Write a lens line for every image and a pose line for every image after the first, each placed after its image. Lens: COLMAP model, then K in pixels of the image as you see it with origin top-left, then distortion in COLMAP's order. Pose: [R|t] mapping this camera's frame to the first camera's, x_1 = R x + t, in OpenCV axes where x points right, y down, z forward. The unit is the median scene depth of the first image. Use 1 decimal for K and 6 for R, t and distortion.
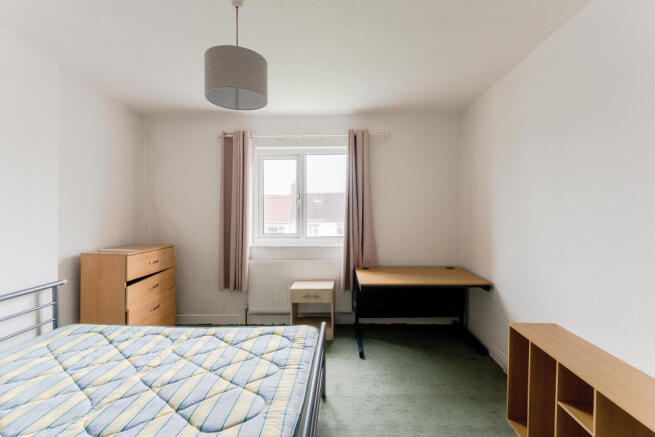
lens RADIAL K [[300.7, 0, 330.4], [0, 300.7, 211.9], [0, 0, 1]] dist [0.004585, 0.004809]
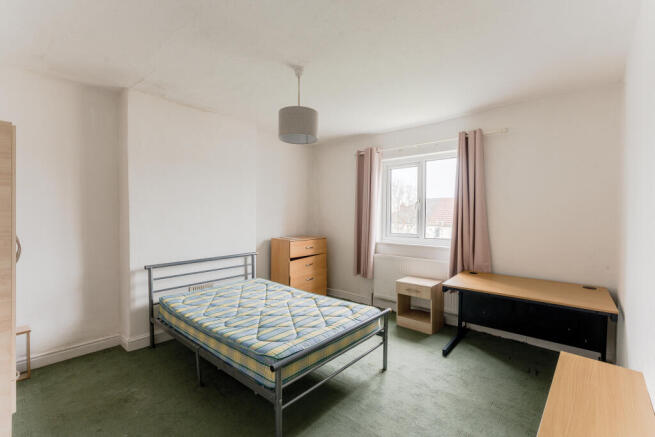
lens RADIAL K [[300.7, 0, 347.9], [0, 300.7, 213.7], [0, 0, 1]] dist [0.004585, 0.004809]
pose [[0.772565, 0.007527, -0.634891, 0.447115], [-0.007856, 0.999967, 0.002296, -0.003100], [0.634887, 0.003214, 0.772598, -0.008279]]
